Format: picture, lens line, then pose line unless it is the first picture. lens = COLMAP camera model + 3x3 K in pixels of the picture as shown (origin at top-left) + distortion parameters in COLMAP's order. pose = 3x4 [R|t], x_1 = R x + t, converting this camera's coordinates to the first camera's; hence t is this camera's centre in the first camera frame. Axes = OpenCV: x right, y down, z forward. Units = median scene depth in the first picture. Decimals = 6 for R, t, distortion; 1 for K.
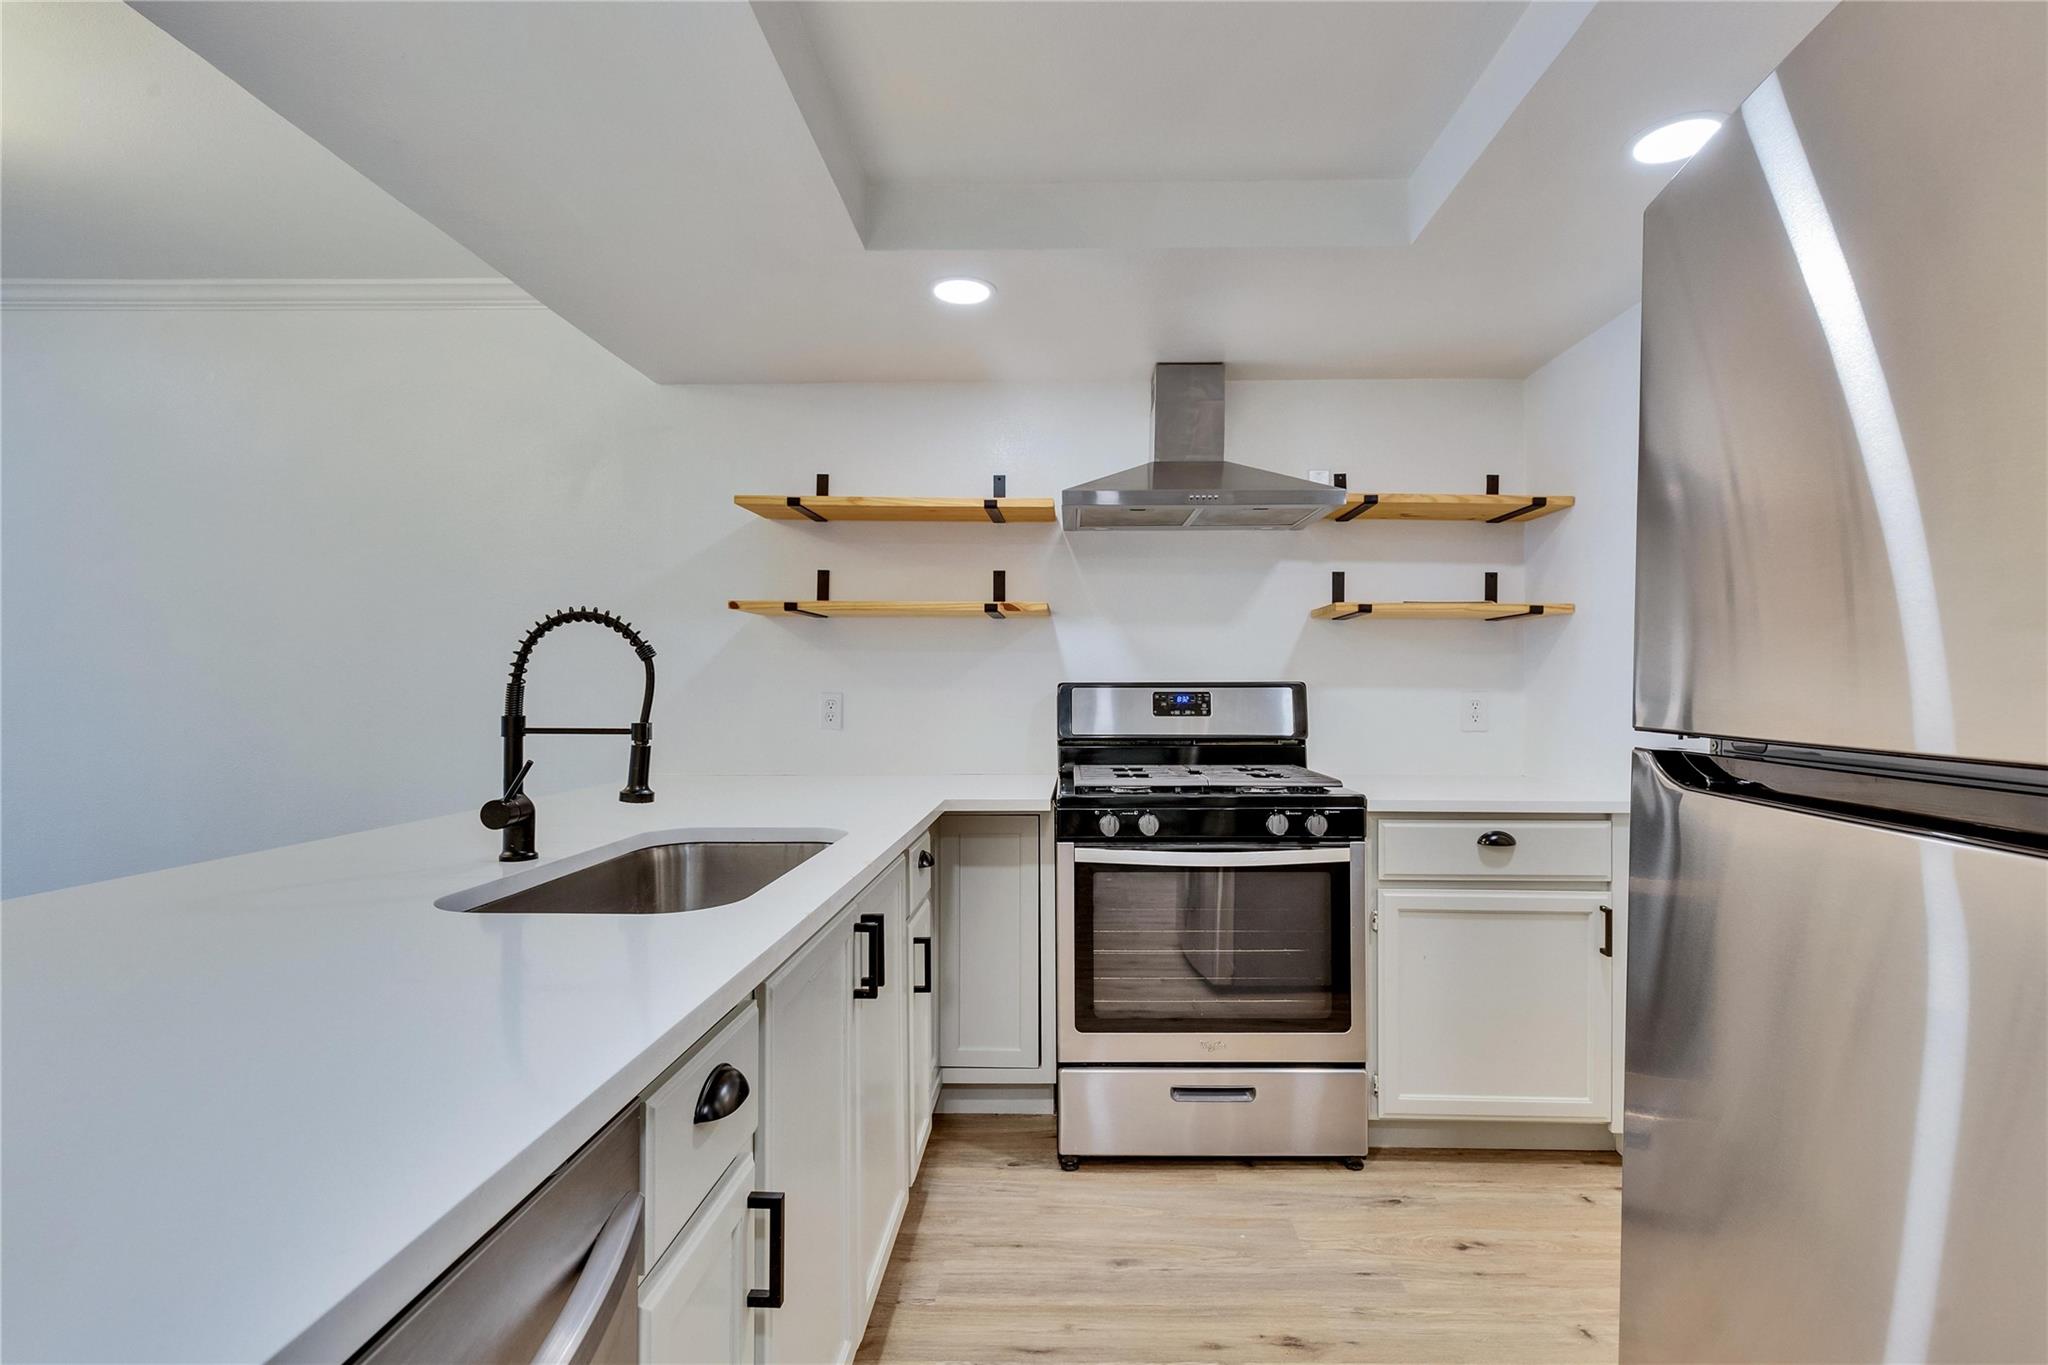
lens RADIAL K [[950.0, 0, 1024.0], [0, 950.0, 682.5], [0, 0, 1]] dist [0.005508, -0.001261]
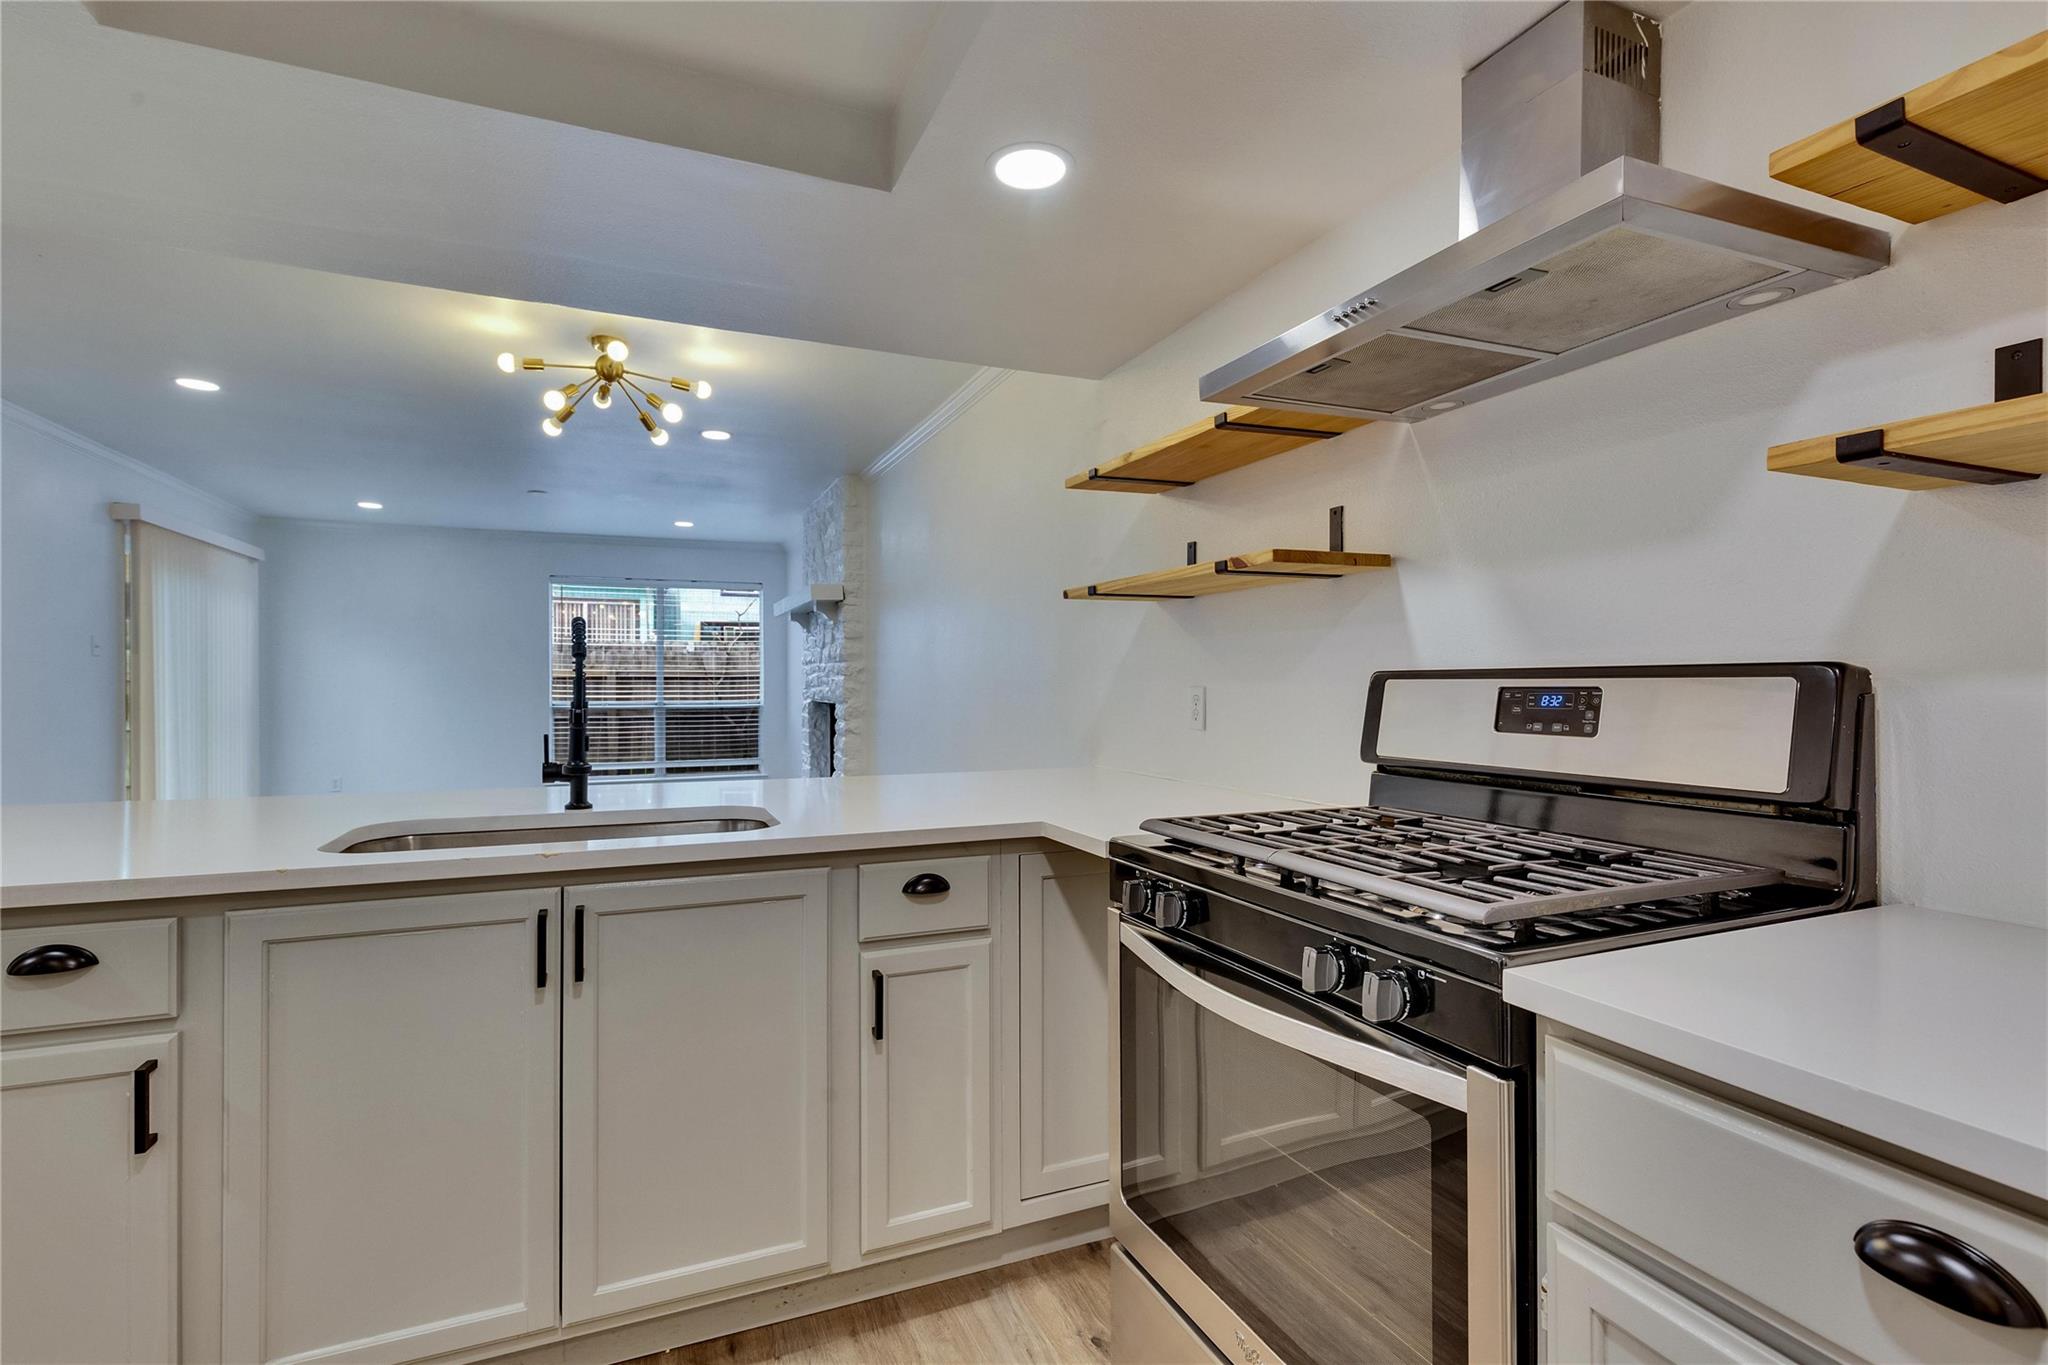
lens RADIAL K [[920.4, 0, 1024.0], [0, 920.4, 682.5], [0, 0, 1]] dist [0.004576, 0.000027]
pose [[0.434589, -0.000937, -0.900629, 0.487739], [0.005647, 0.999983, 0.001685, 0.005186], [0.900611, -0.005818, 0.434586, 0.533574]]
